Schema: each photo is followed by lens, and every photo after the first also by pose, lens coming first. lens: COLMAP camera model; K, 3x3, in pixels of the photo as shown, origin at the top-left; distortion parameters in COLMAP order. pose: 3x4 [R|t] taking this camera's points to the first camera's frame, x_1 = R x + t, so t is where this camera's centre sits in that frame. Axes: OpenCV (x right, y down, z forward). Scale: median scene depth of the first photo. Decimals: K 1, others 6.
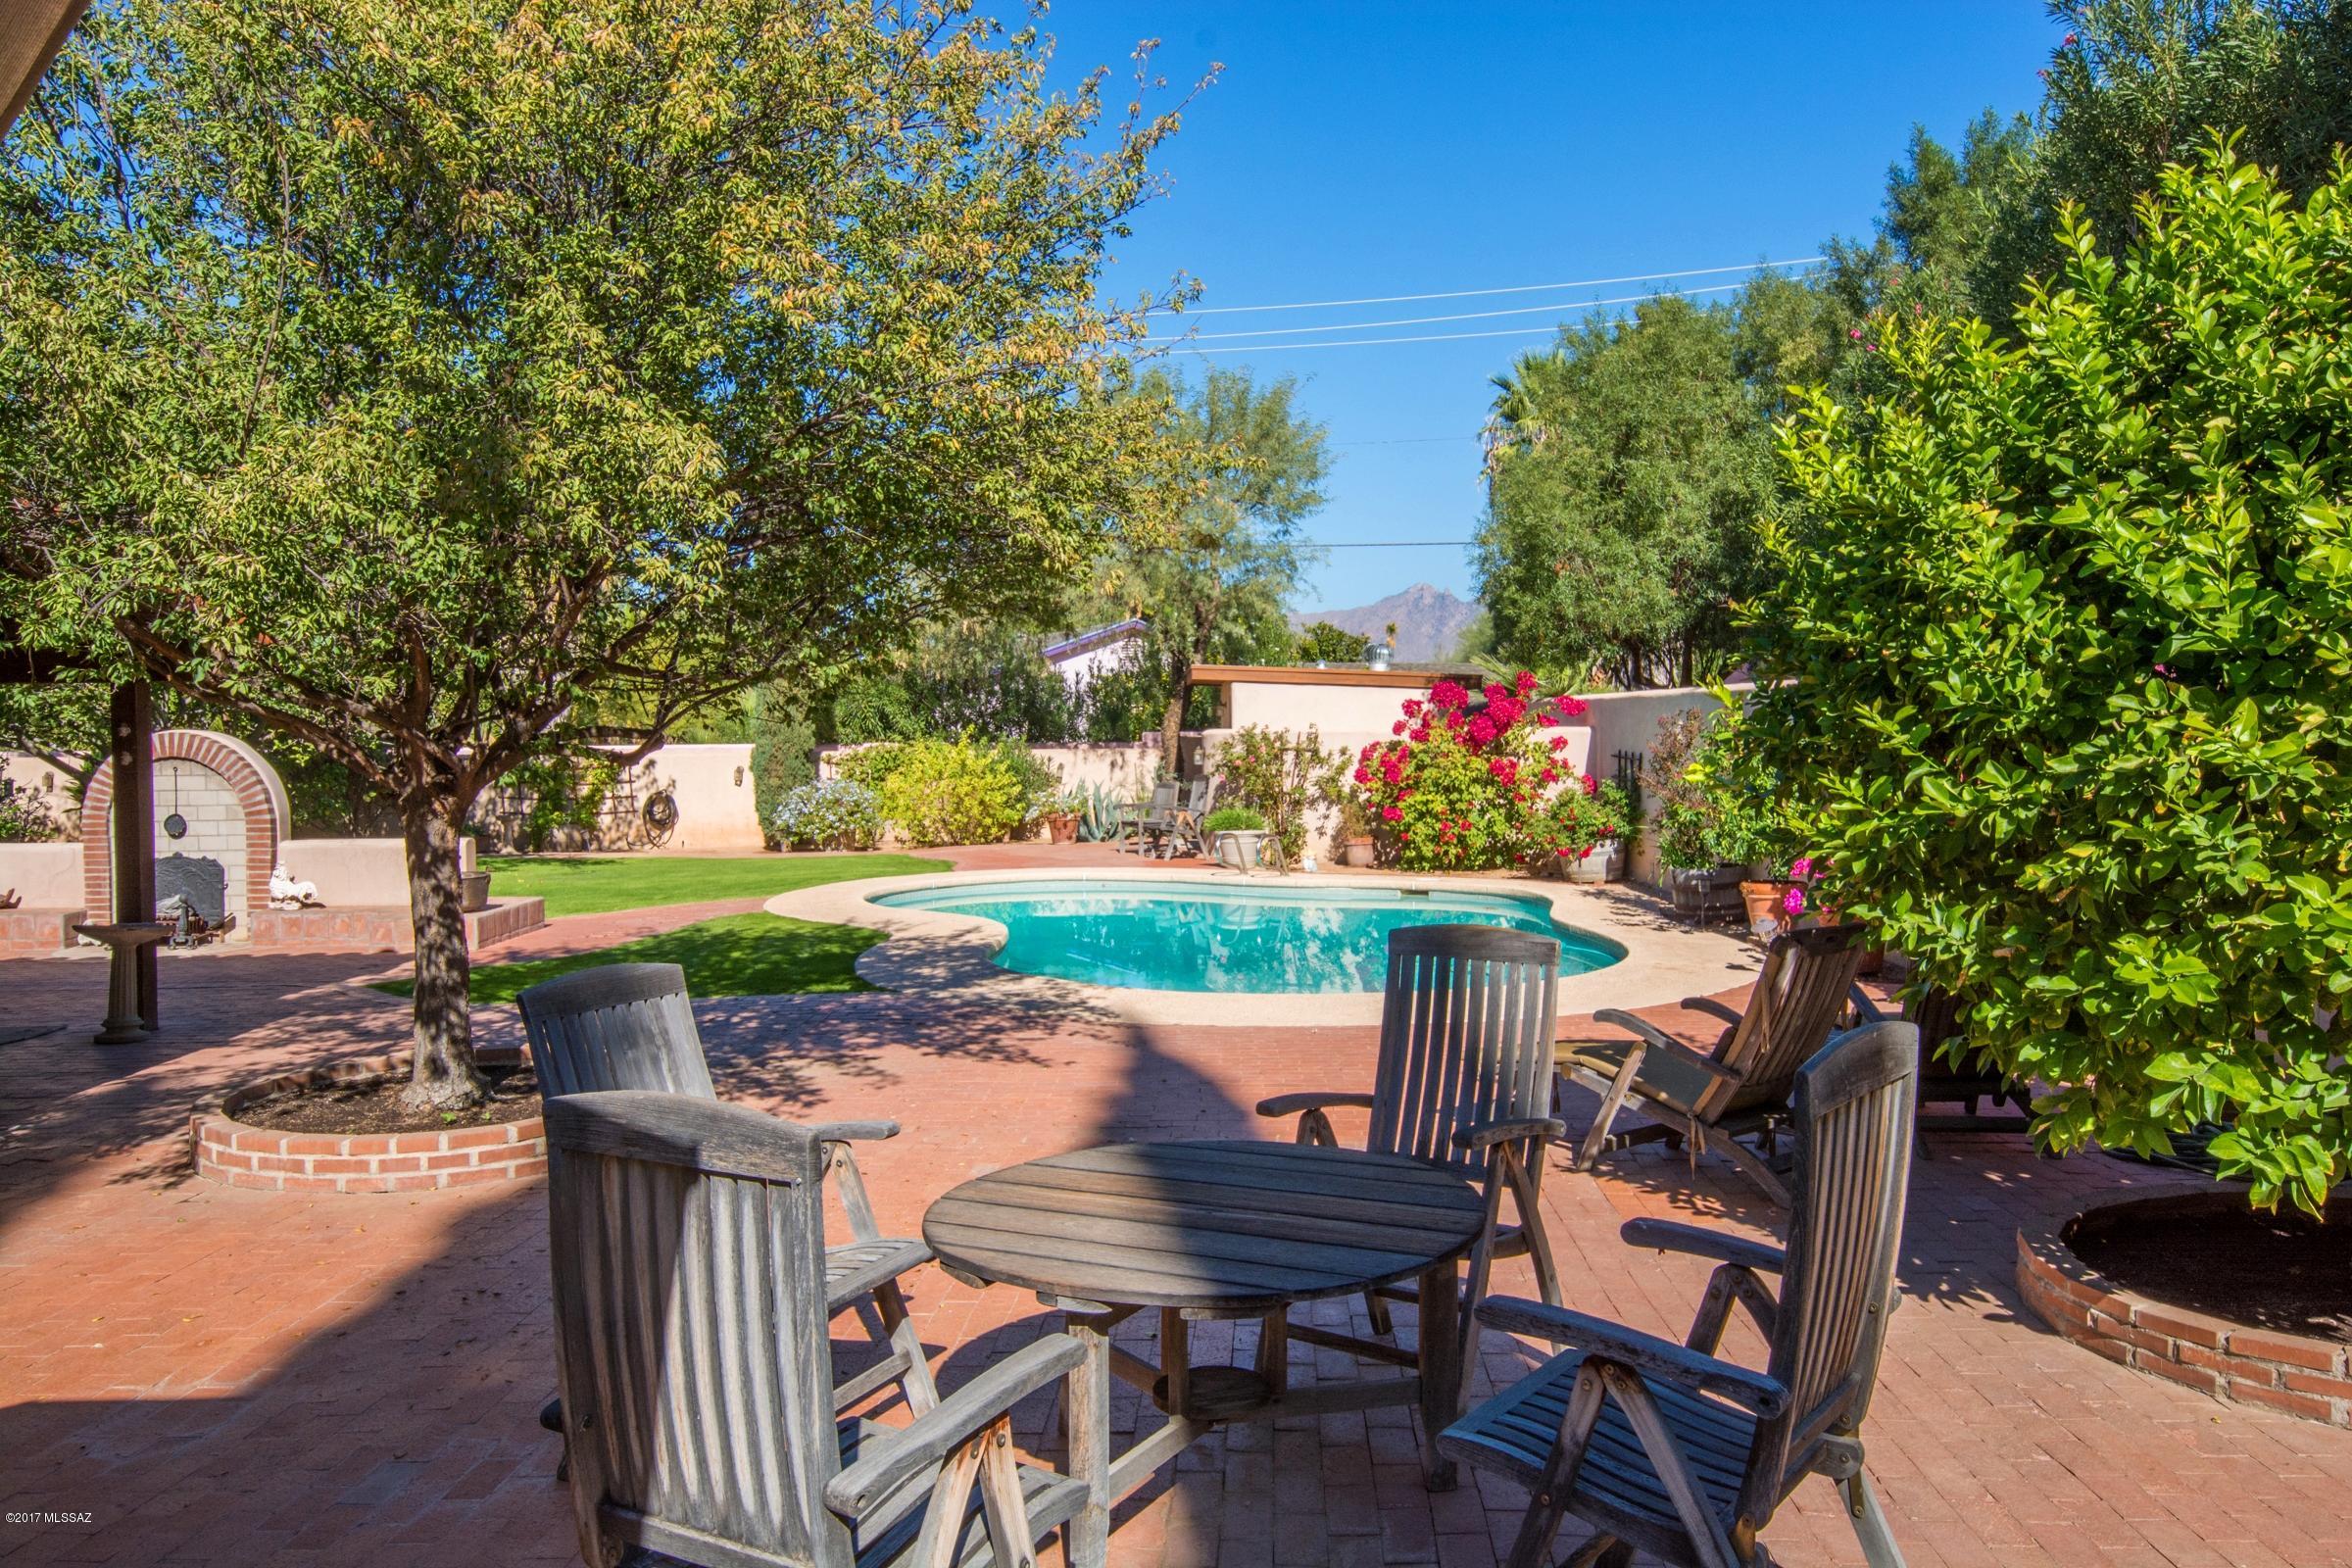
lens RADIAL K [[1743.9, 0, 1180.6], [0, 1743.9, 777.3], [0, 0, 1]] dist [0.046462, -0.003009]
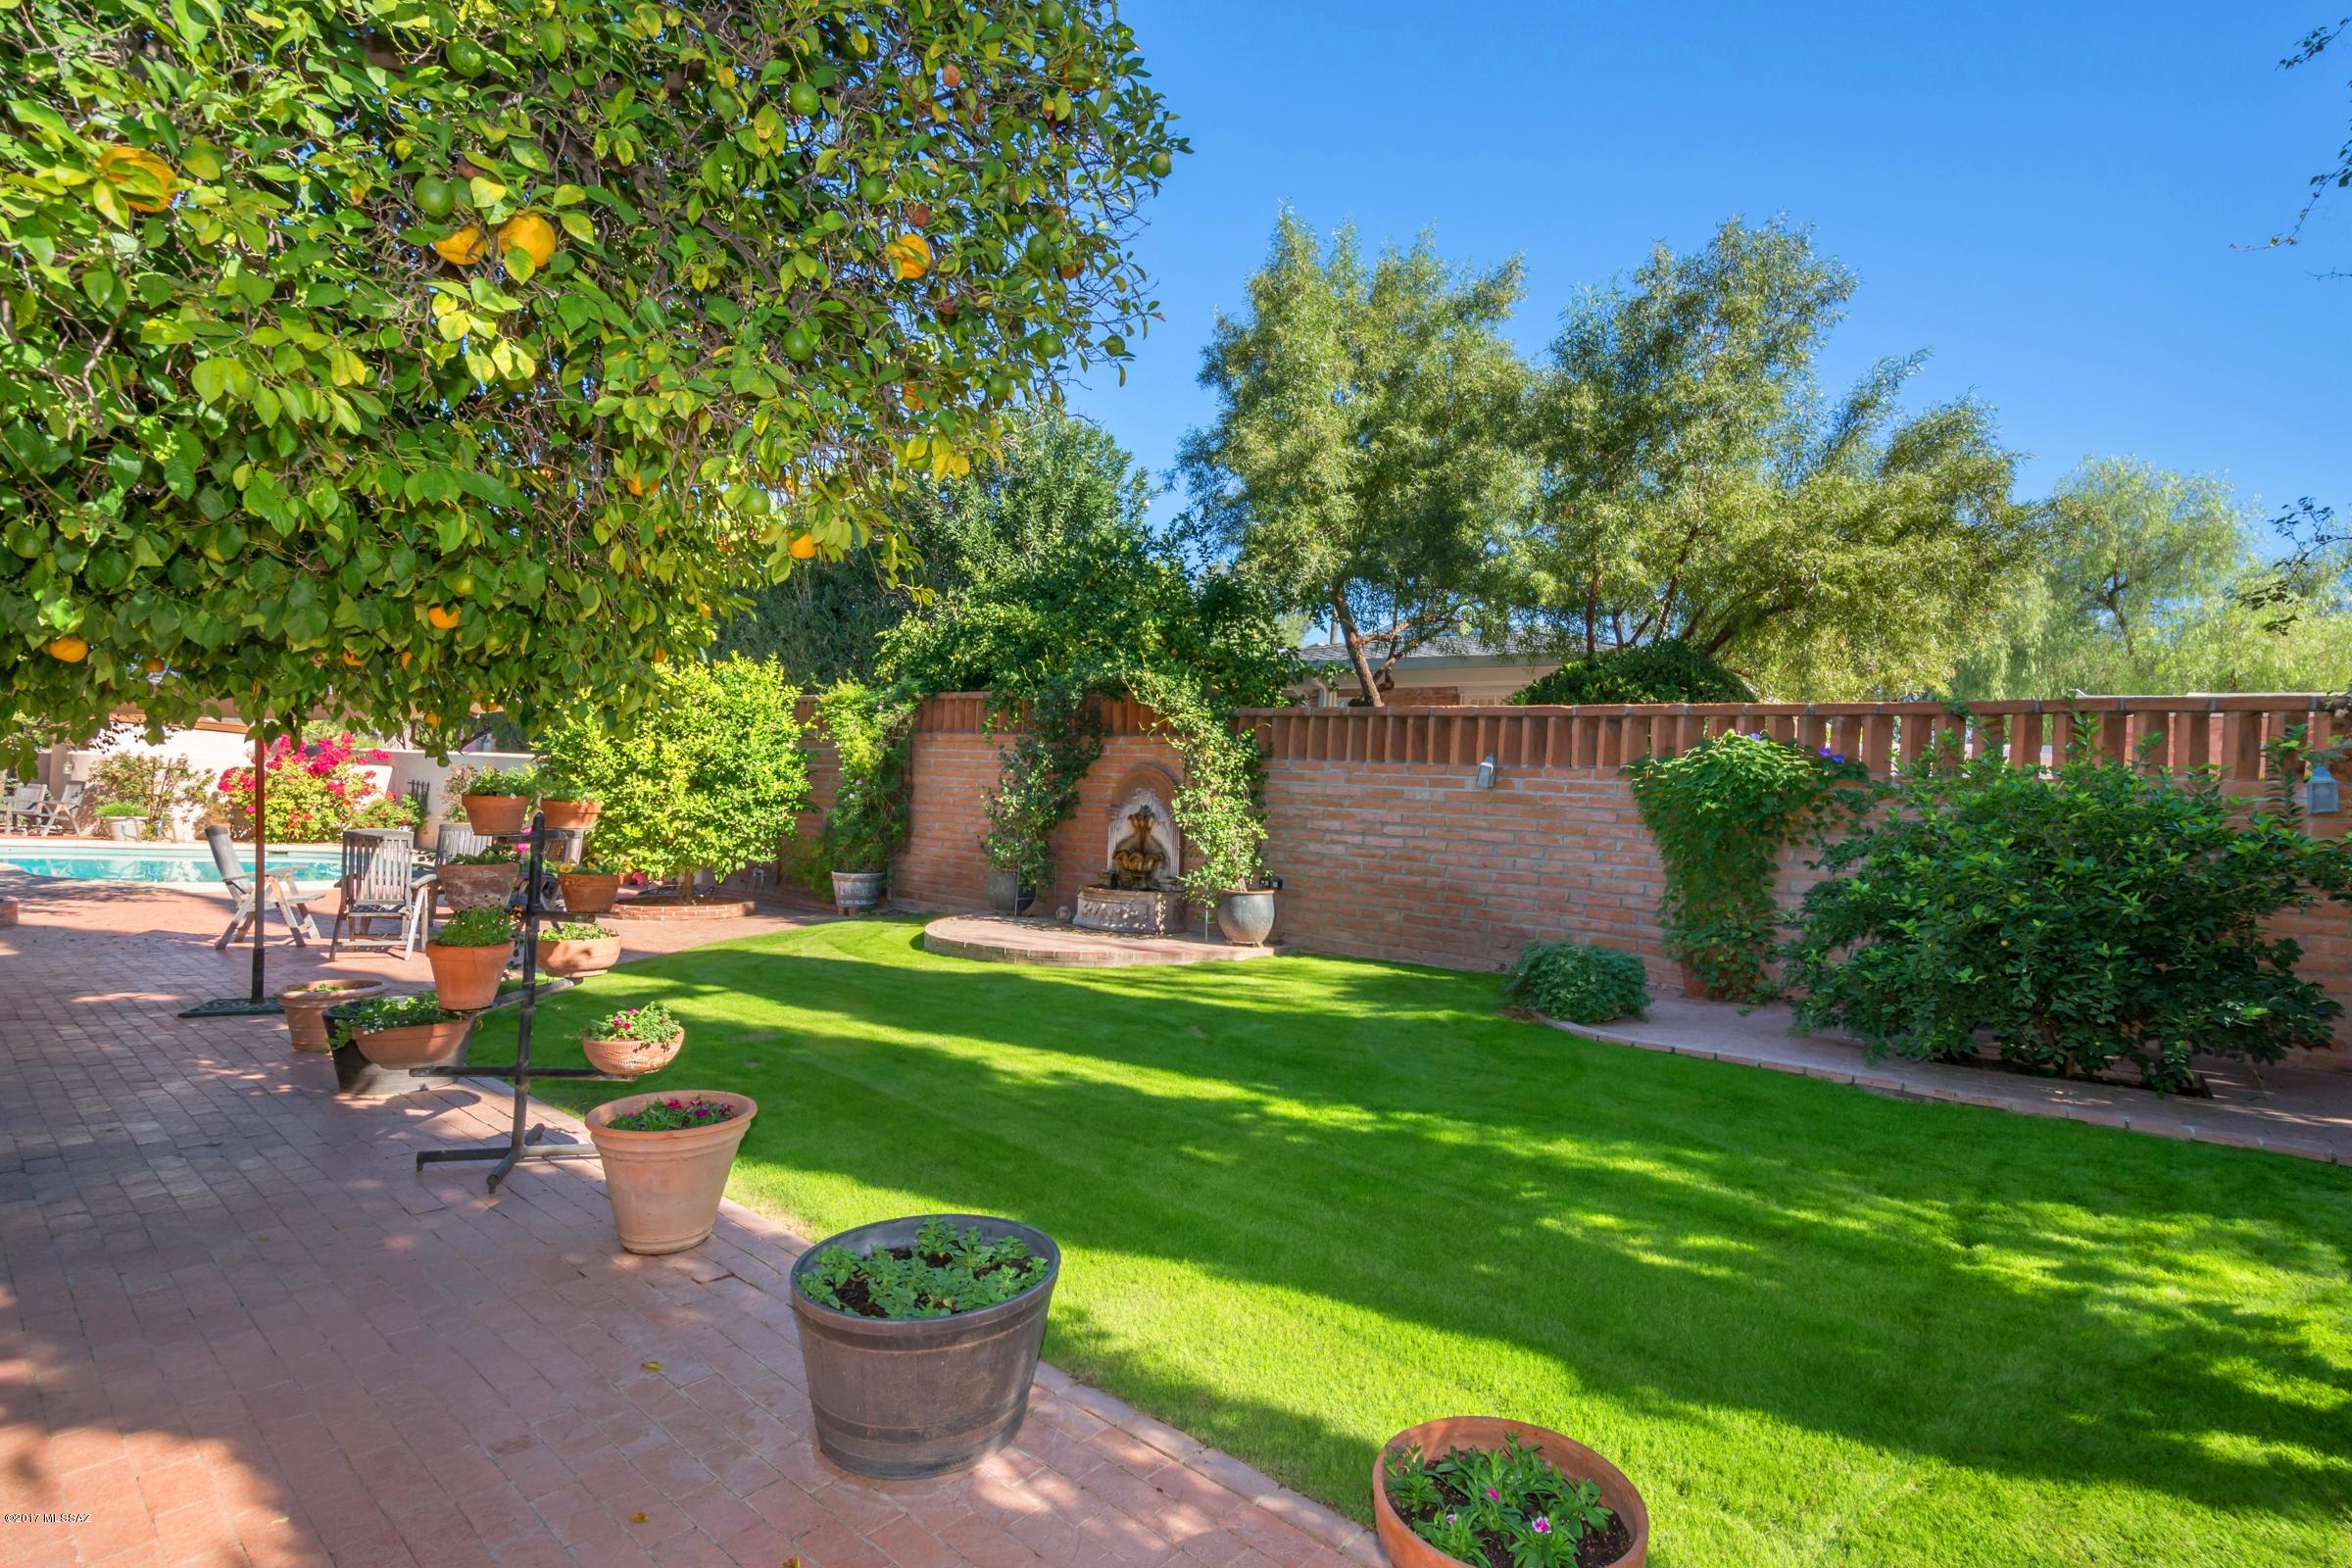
lens RADIAL K [[1043.2, 0, 1219.8], [0, 1043.2, 786.9], [0, 0, 1]] dist [0.015381, -0.005842]
pose [[0.585651, 0.049251, 0.809066, -0.157114], [-0.031969, 0.998779, -0.037659, 0.007038], [-0.809933, -0.003810, 0.586510, -0.372556]]
